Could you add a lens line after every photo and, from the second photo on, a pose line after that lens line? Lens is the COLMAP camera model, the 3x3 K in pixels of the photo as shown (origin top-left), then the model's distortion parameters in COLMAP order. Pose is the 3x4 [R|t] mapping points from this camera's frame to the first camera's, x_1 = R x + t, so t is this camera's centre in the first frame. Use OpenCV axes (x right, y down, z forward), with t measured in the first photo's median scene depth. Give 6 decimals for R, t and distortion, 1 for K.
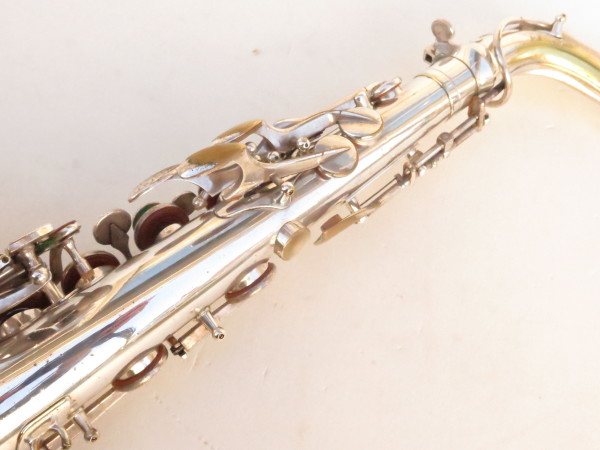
lens RADIAL K [[669.8, 0, 296.7], [0, 669.8, 223.8], [0, 0, 1]] dist [-0.020703, -0.010493]
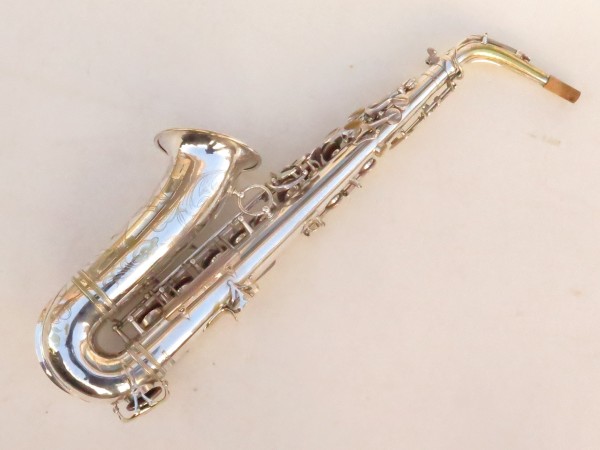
lens RADIAL K [[669.8, 0, 296.7], [0, 669.8, 223.8], [0, 0, 1]] dist [-0.020703, -0.010493]
pose [[0.983070, -0.132921, -0.126120, -0.039082], [0.148408, 0.981299, 0.122586, -0.061060], [0.107467, -0.139228, 0.984412, -1.687735]]
